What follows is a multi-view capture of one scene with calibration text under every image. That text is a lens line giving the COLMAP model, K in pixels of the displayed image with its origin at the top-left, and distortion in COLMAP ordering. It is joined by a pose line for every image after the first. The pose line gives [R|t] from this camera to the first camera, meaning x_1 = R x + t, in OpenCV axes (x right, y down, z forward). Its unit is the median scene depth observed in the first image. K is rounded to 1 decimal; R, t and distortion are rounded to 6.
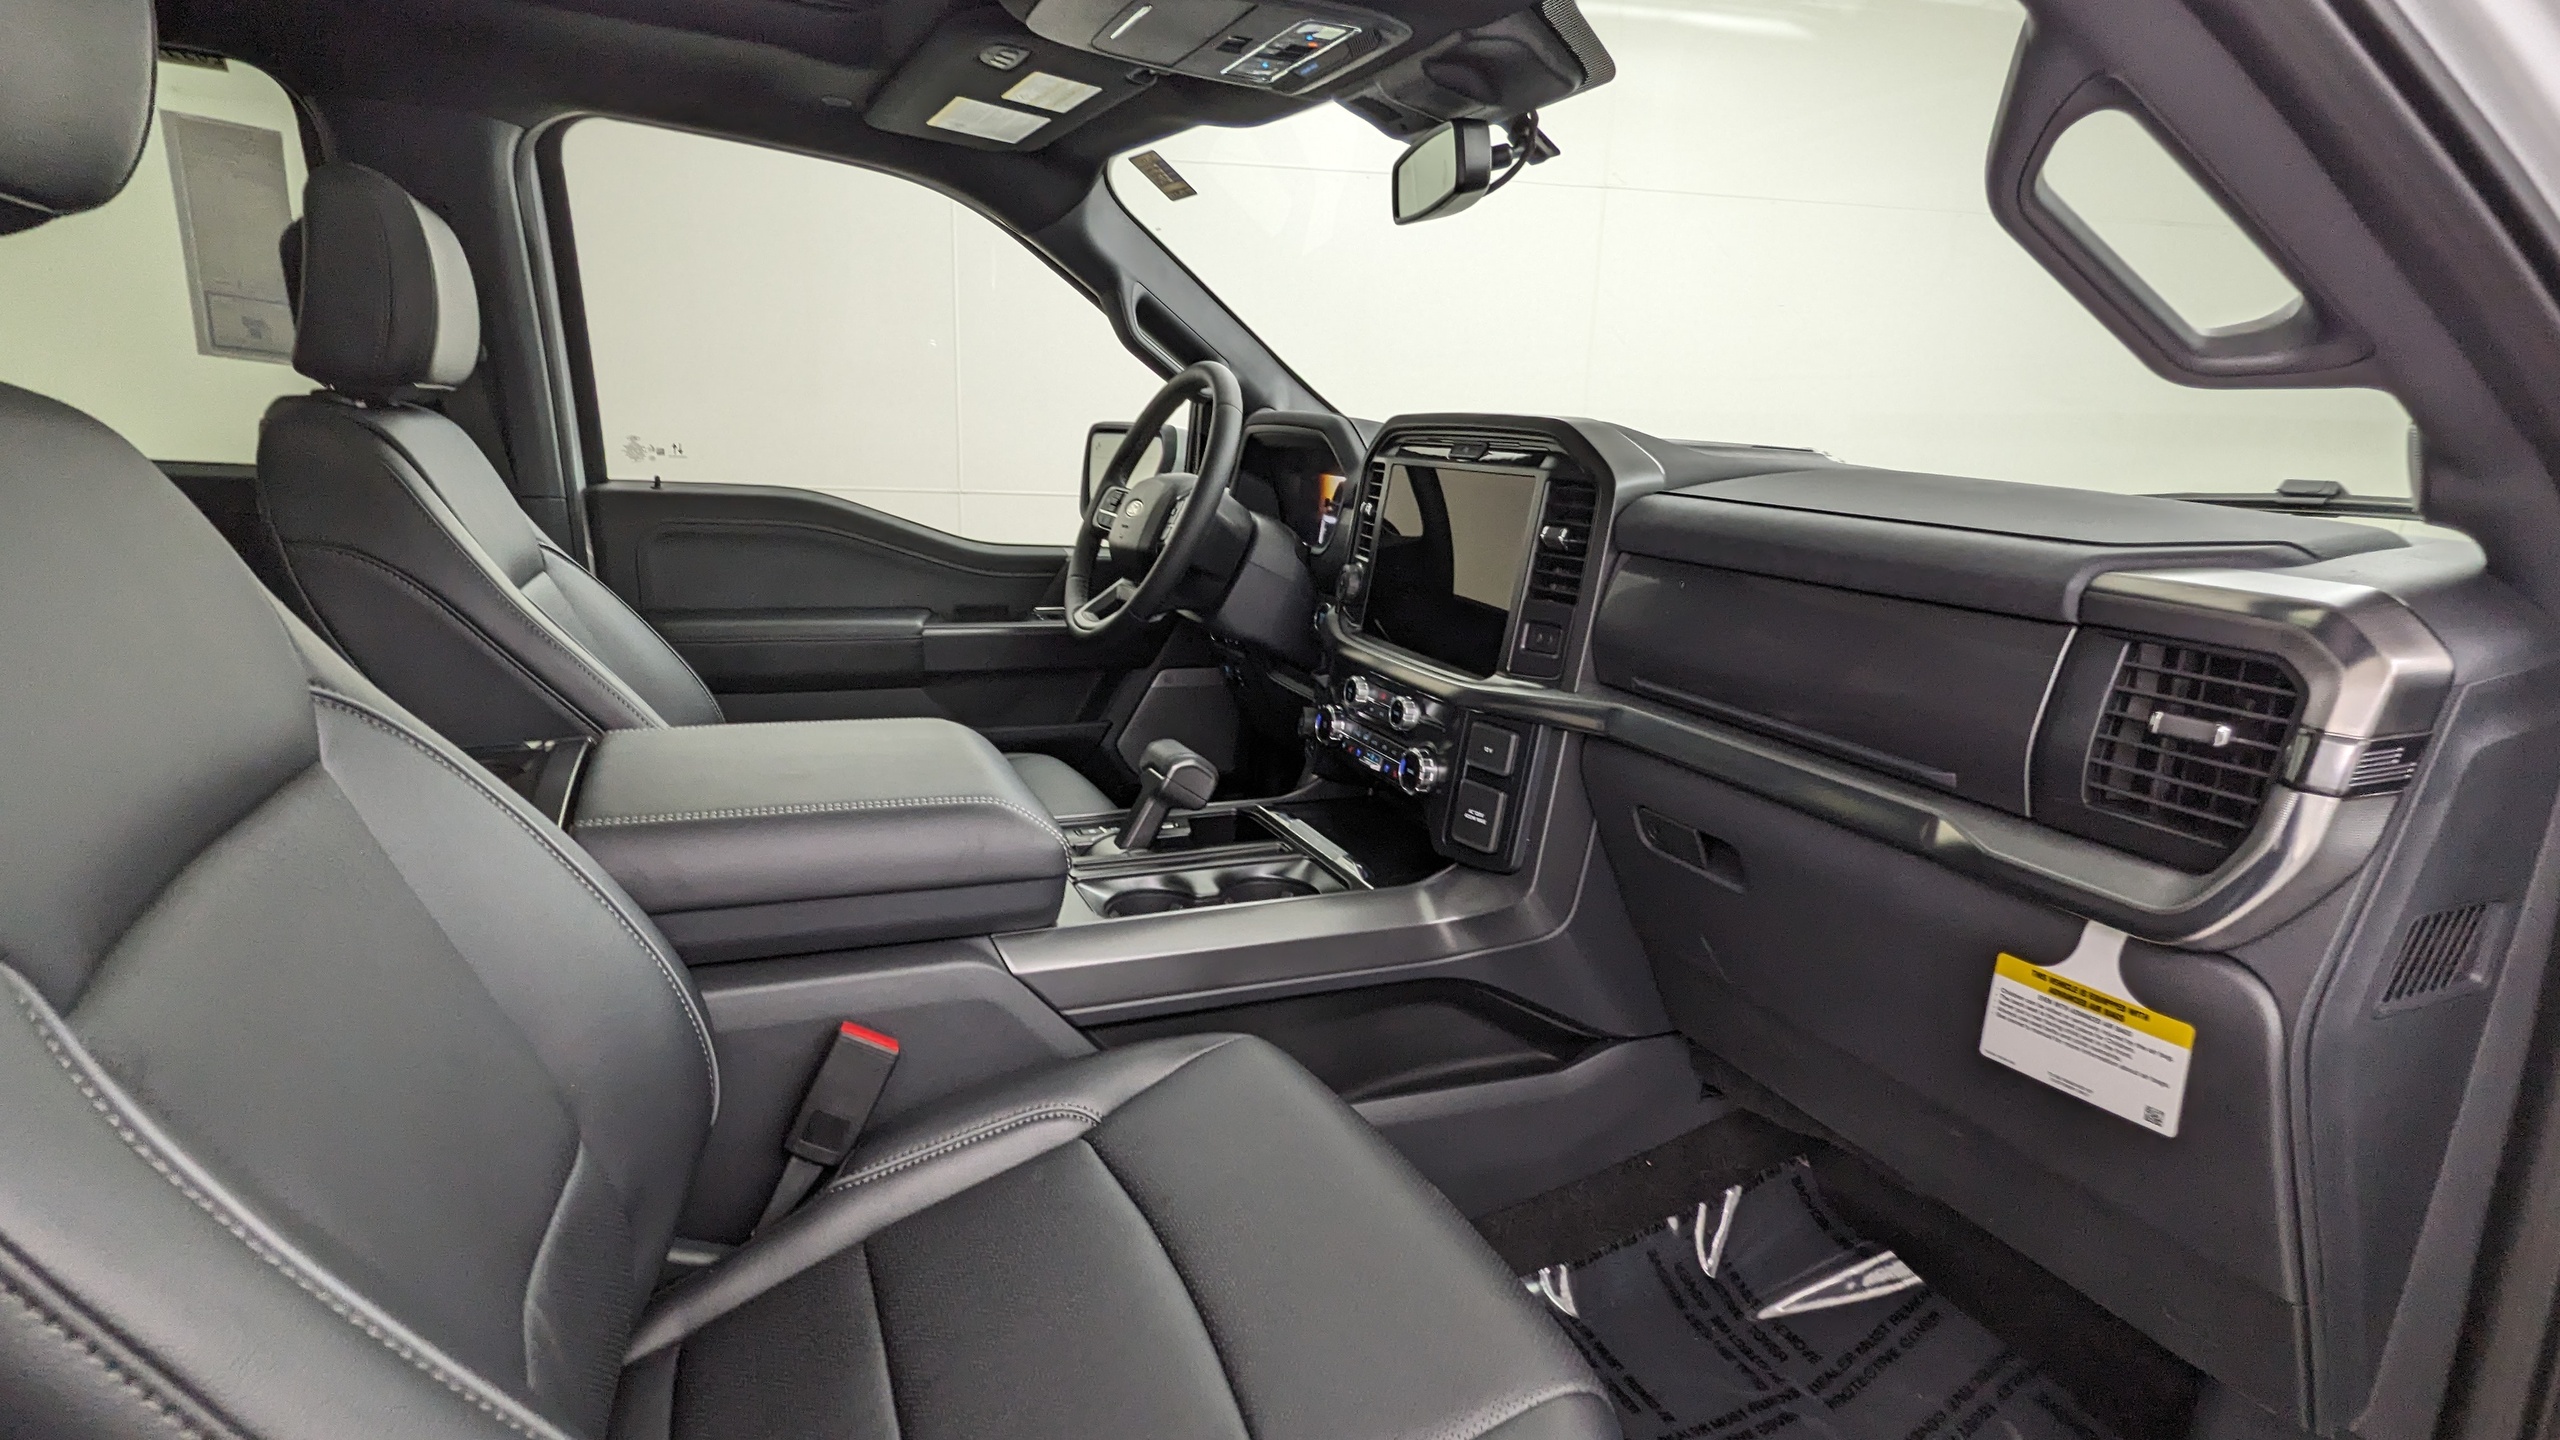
lens RADIAL K [[1238.9, 0, 1272.2], [0, 1238.9, 723.8], [0, 0, 1]] dist [0.002072, -0.000461]
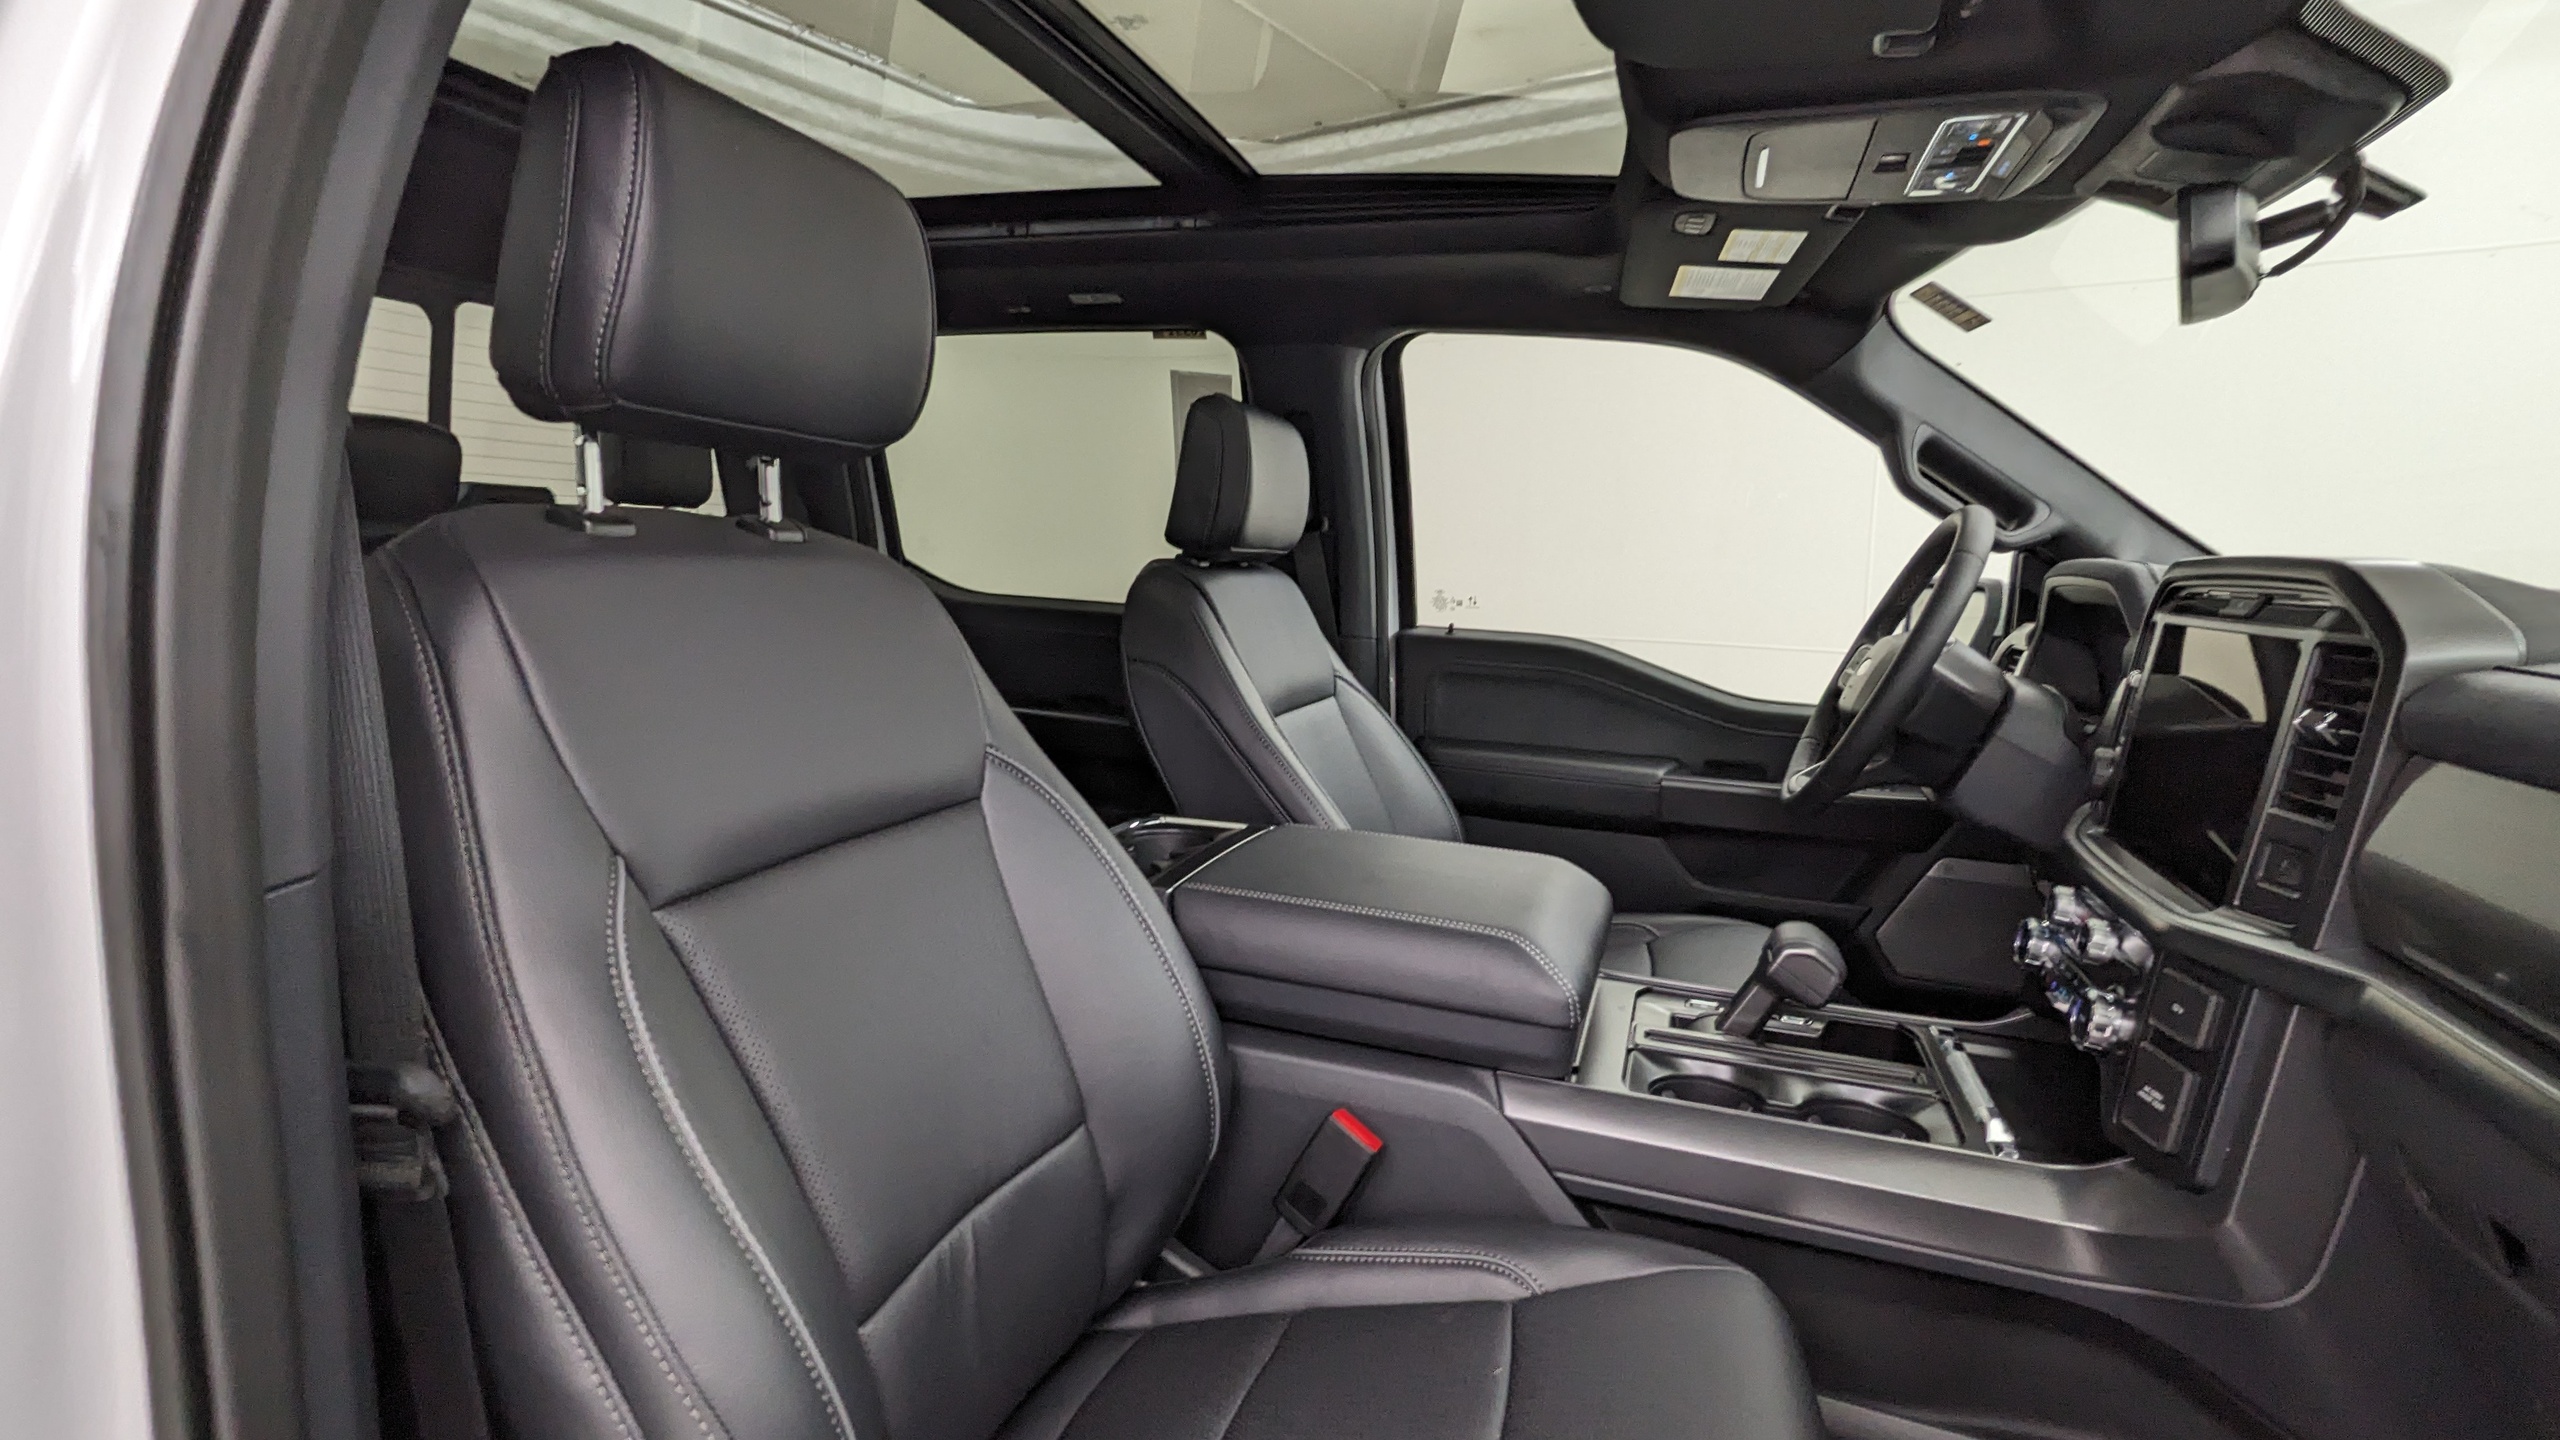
lens RADIAL K [[1238.9, 0, 1285.6], [0, 1238.9, 723.5], [0, 0, 1]] dist [0.002072, -0.000461]
pose [[0.728684, 0.074867, -0.680745, 0.262558], [-0.160107, 0.985084, -0.063044, -0.013469], [0.665871, 0.154932, 0.729802, 0.092761]]
